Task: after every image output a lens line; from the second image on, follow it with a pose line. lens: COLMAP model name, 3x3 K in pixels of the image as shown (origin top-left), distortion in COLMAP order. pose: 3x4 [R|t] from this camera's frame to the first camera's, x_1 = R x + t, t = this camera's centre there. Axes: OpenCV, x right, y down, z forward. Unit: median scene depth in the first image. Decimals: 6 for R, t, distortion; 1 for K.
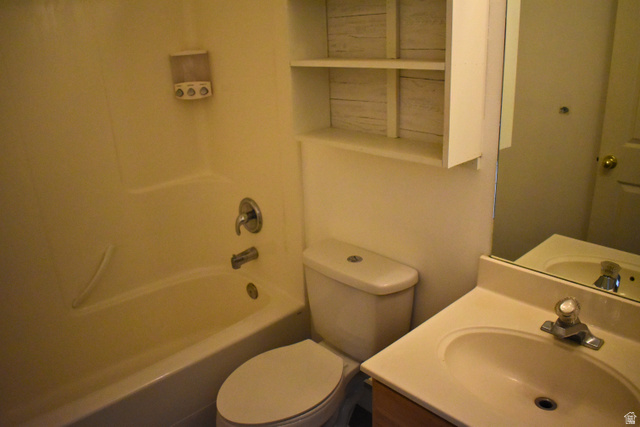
lens RADIAL K [[514.9, 0, 320.0], [0, 514.9, 213.5], [0, 0, 1]] dist [-0.053319, -0.019320]
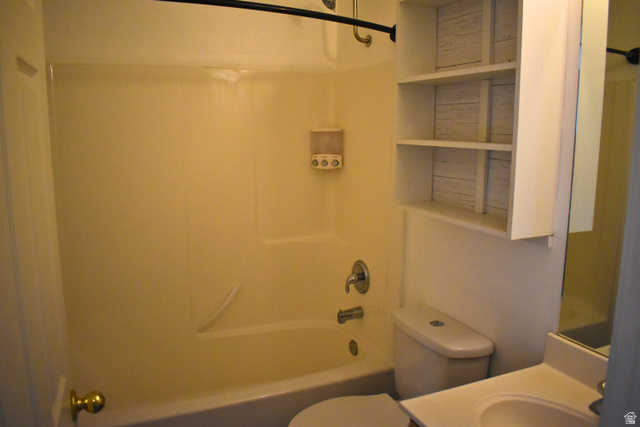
lens RADIAL K [[514.9, 0, 320.0], [0, 514.9, 213.5], [0, 0, 1]] dist [-0.053319, -0.019320]
pose [[0.946630, 0.101416, -0.305952, 0.143235], [-0.149299, 0.979206, -0.137354, 0.048719], [0.285660, 0.175702, 0.942087, -0.106267]]
